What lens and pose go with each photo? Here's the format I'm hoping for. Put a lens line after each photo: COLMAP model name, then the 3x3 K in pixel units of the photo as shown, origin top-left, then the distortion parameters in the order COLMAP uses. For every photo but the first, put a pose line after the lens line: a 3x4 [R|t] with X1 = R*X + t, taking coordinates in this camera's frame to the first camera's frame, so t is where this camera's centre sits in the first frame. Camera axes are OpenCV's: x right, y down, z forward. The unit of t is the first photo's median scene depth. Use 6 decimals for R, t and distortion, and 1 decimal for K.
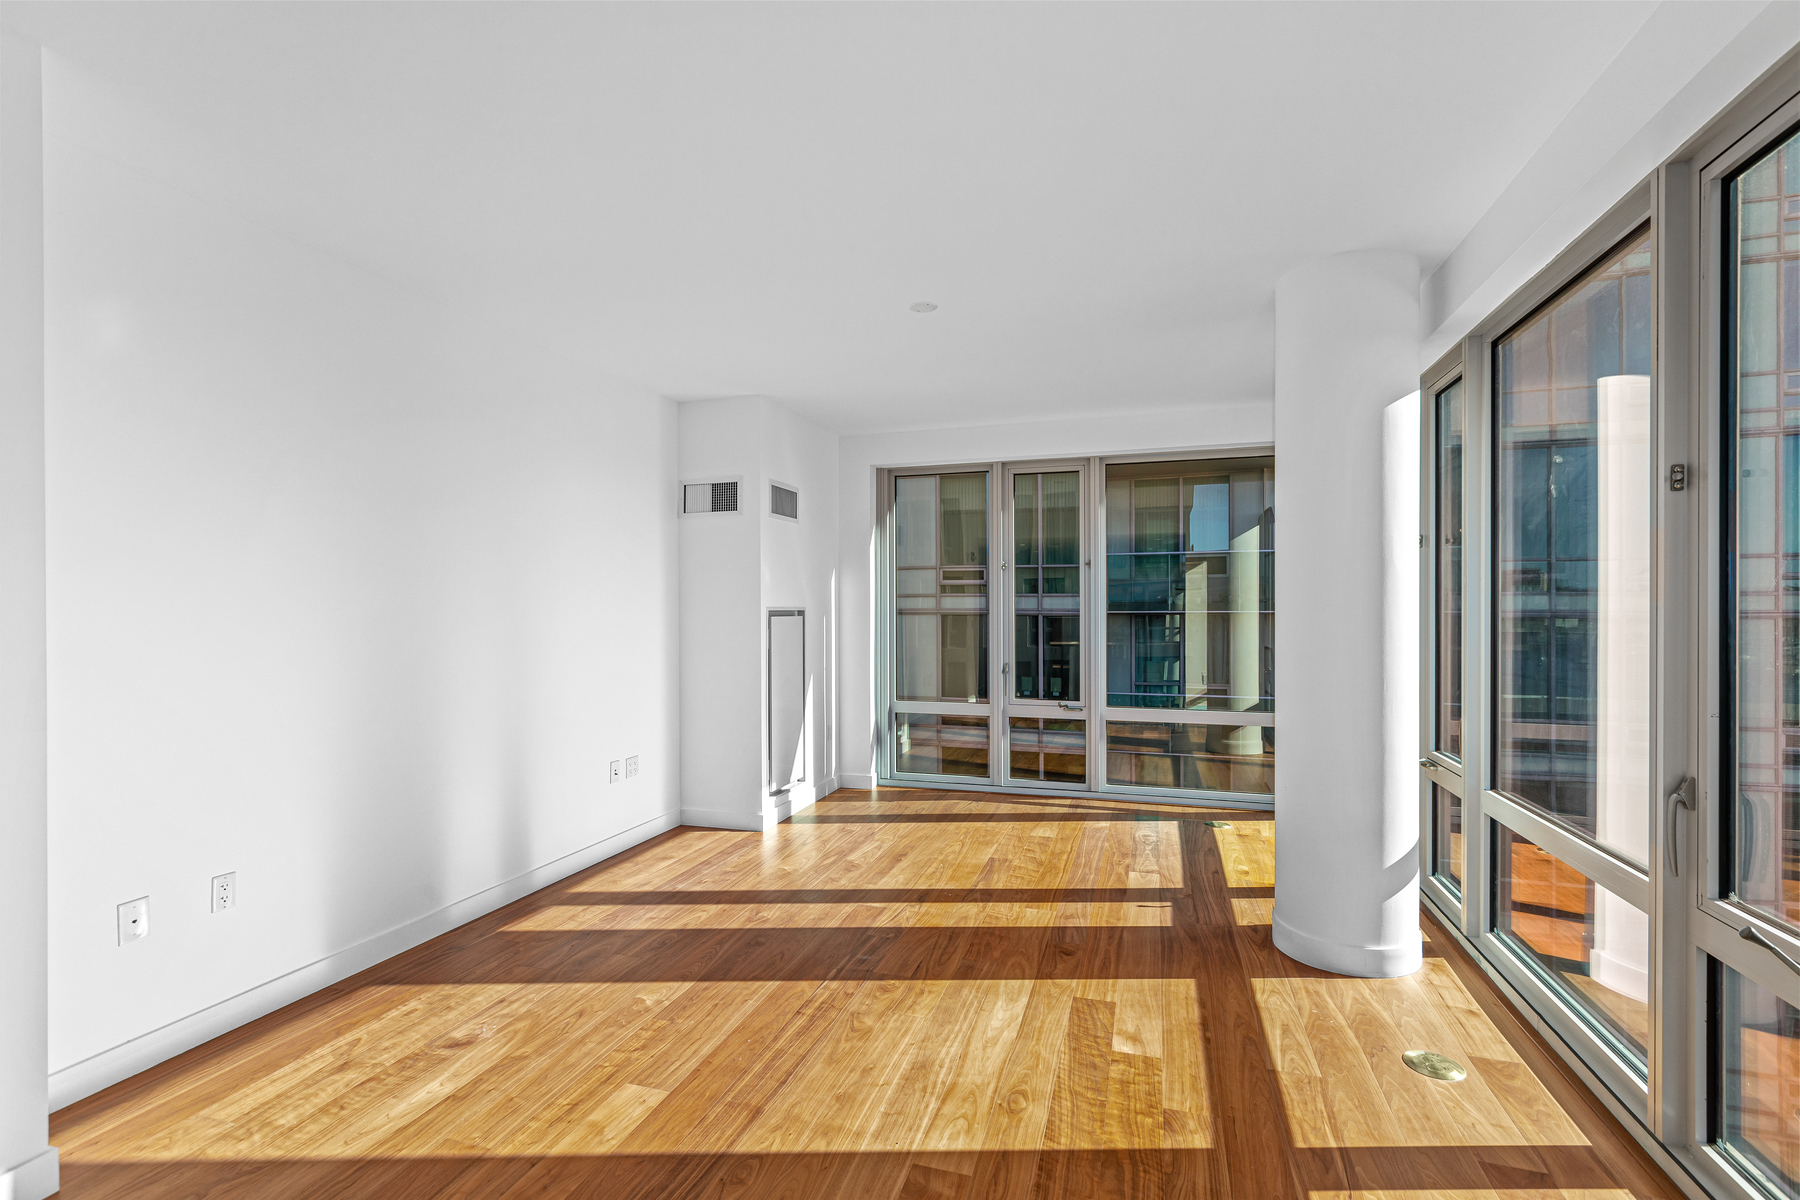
lens RADIAL K [[811.0, 0, 898.8], [0, 811.0, 608.1], [0, 0, 1]] dist [0.003647, -0.001321]
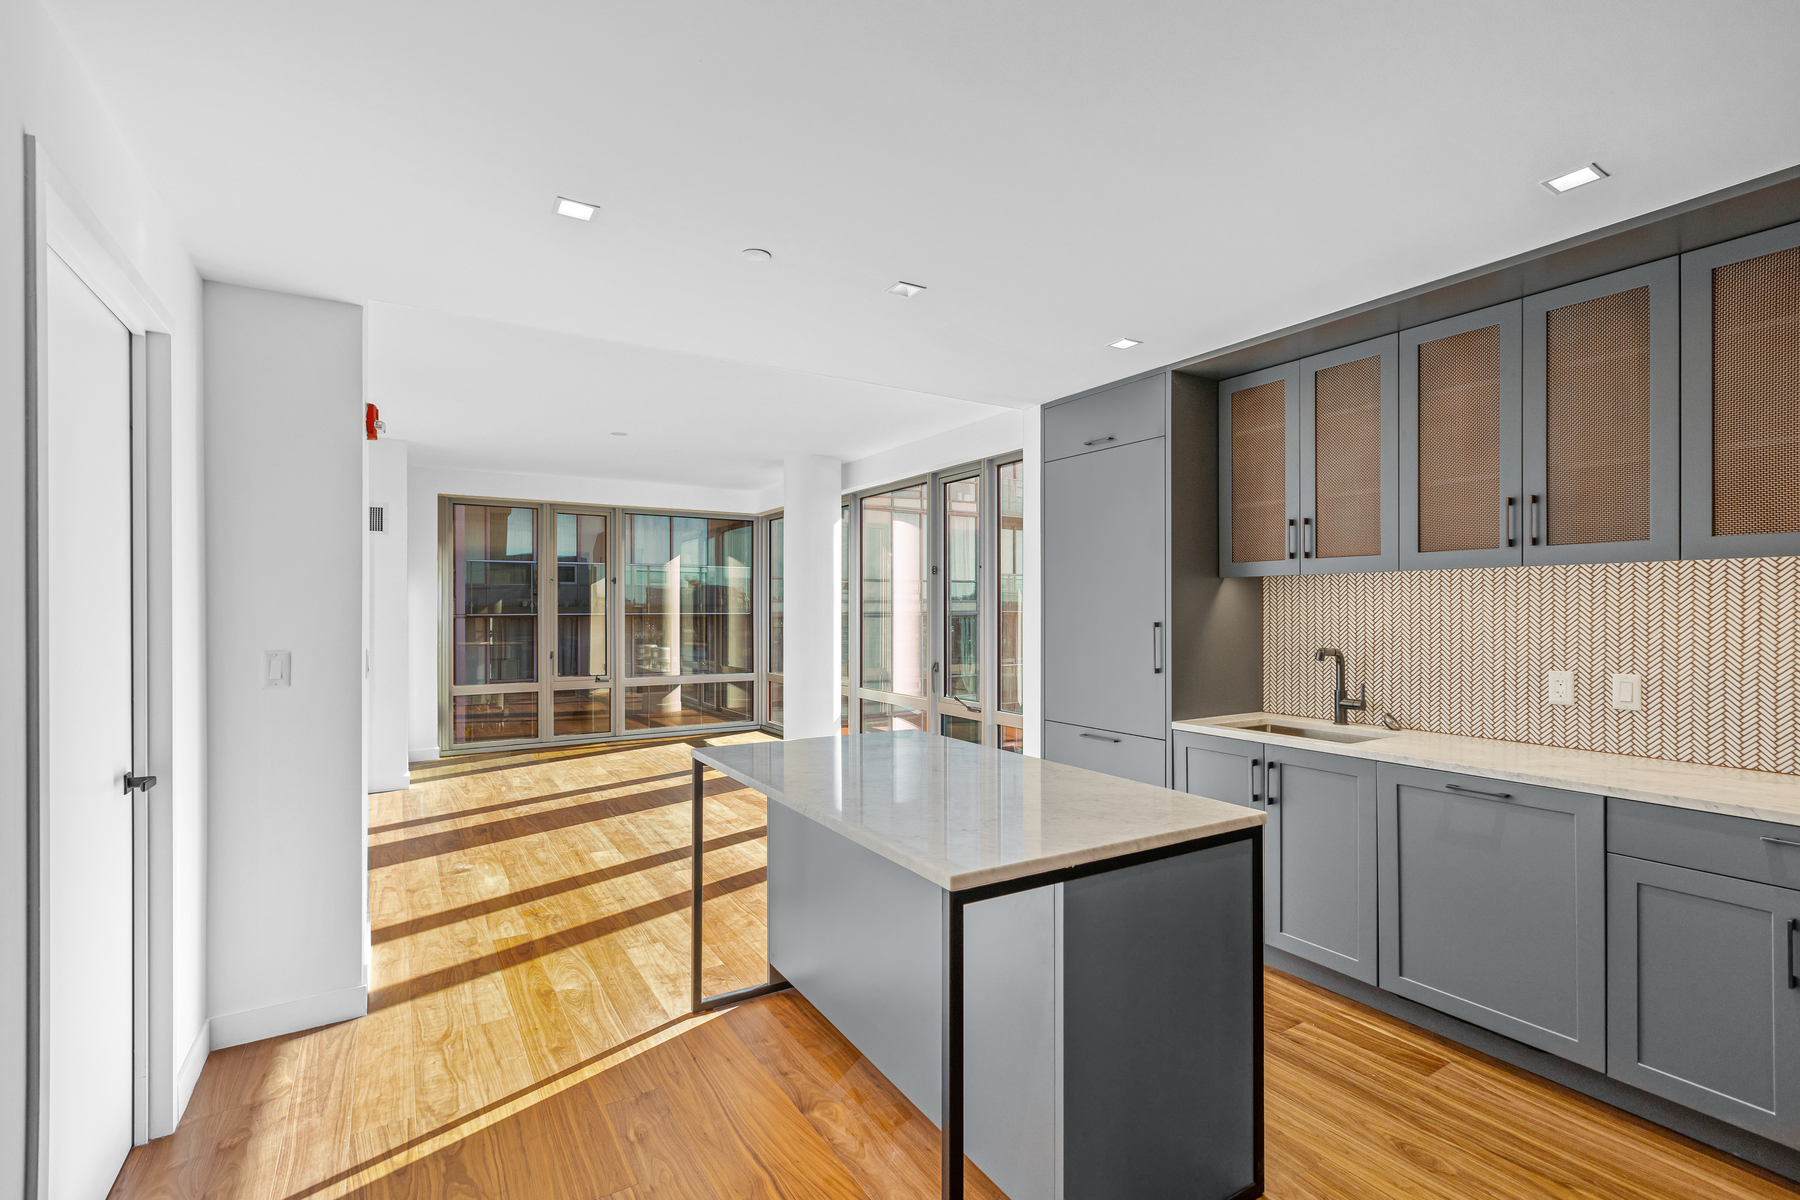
lens RADIAL K [[811.0, 0, 897.7], [0, 811.0, 604.8], [0, 0, 1]] dist [0.003647, -0.001321]
pose [[0.652820, 0.005640, 0.757492, -0.838021], [0.000452, 0.999969, -0.007835, 0.000858], [-0.757513, 0.005457, 0.652797, -0.530463]]
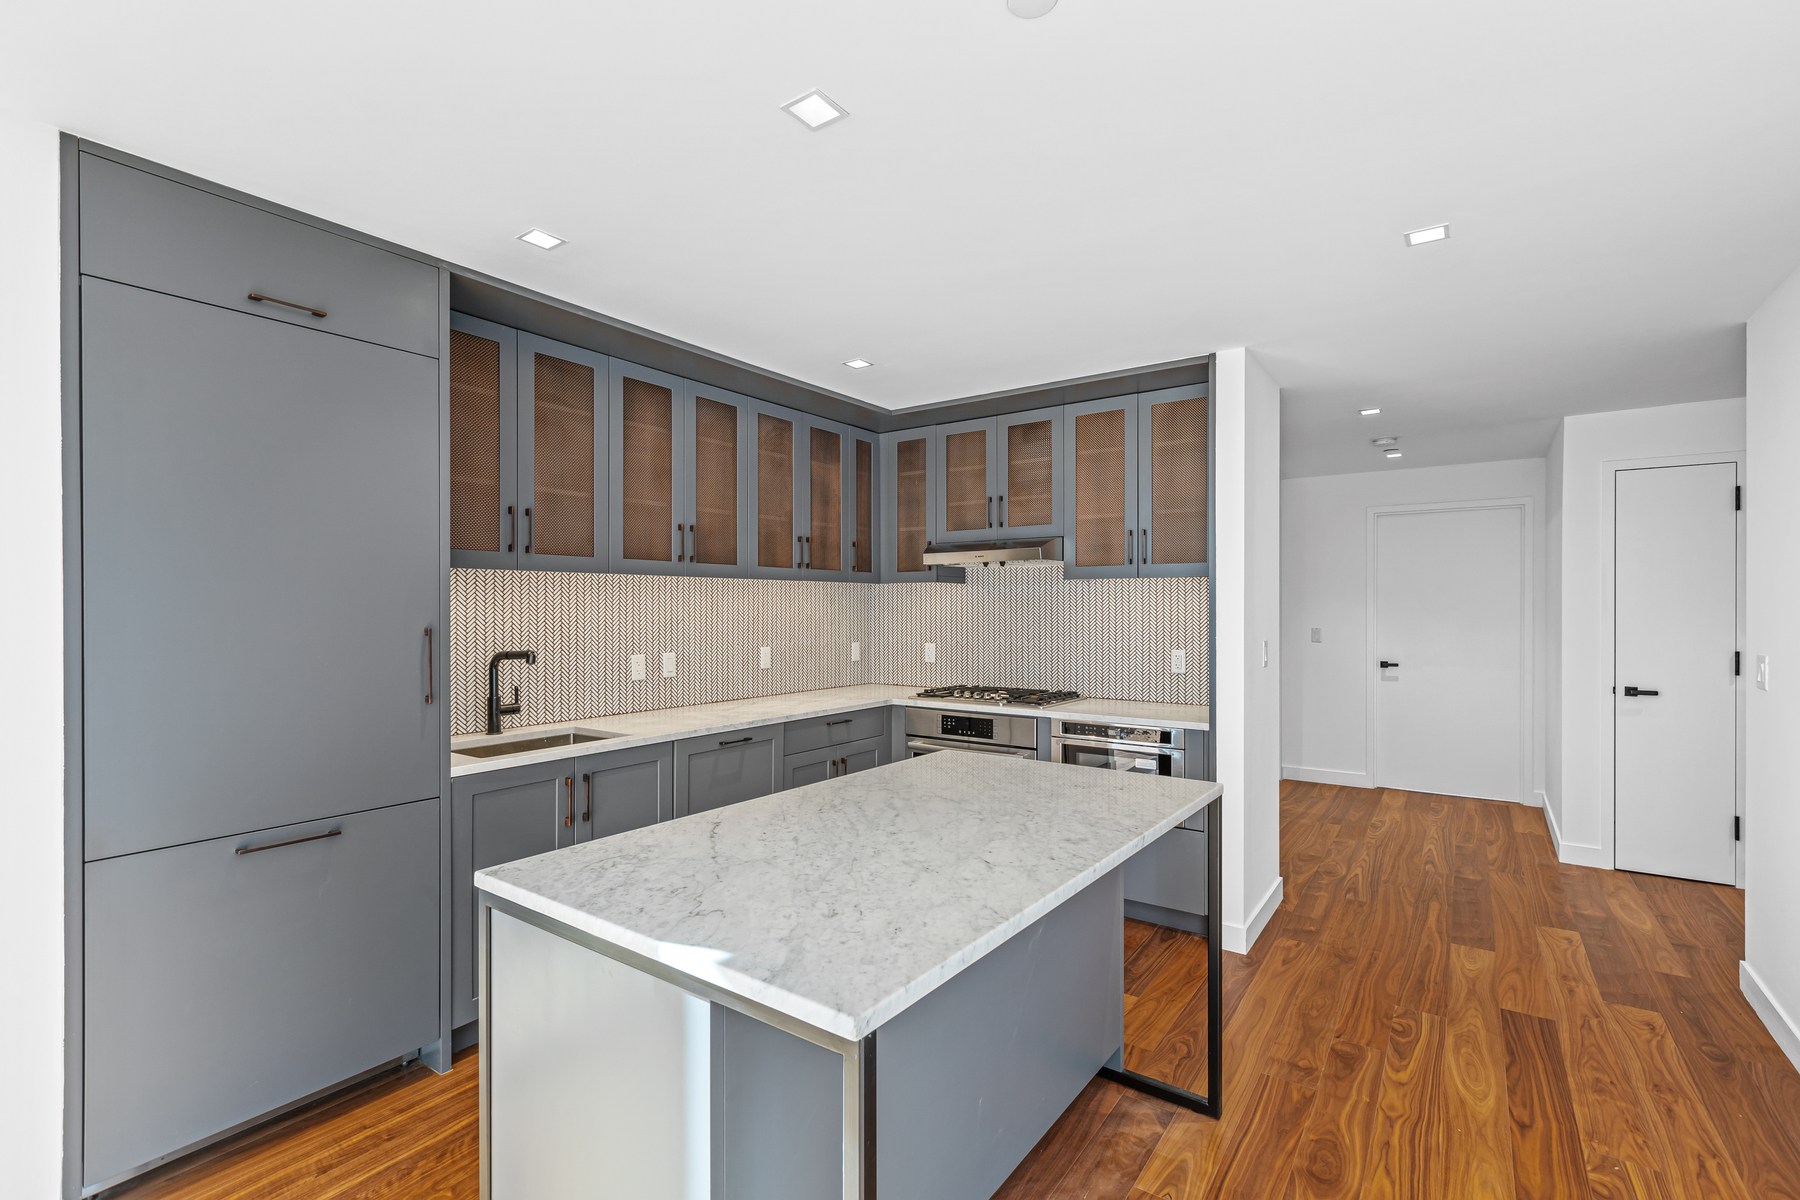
lens RADIAL K [[811.0, 0, 900.4], [0, 811.0, 608.0], [0, 0, 1]] dist [0.003647, -0.001321]
pose [[-0.950764, 0.002486, 0.309905, -0.488487], [0.003488, 0.999990, 0.002678, -0.002588], [-0.309895, 0.003627, -0.950764, 0.333733]]
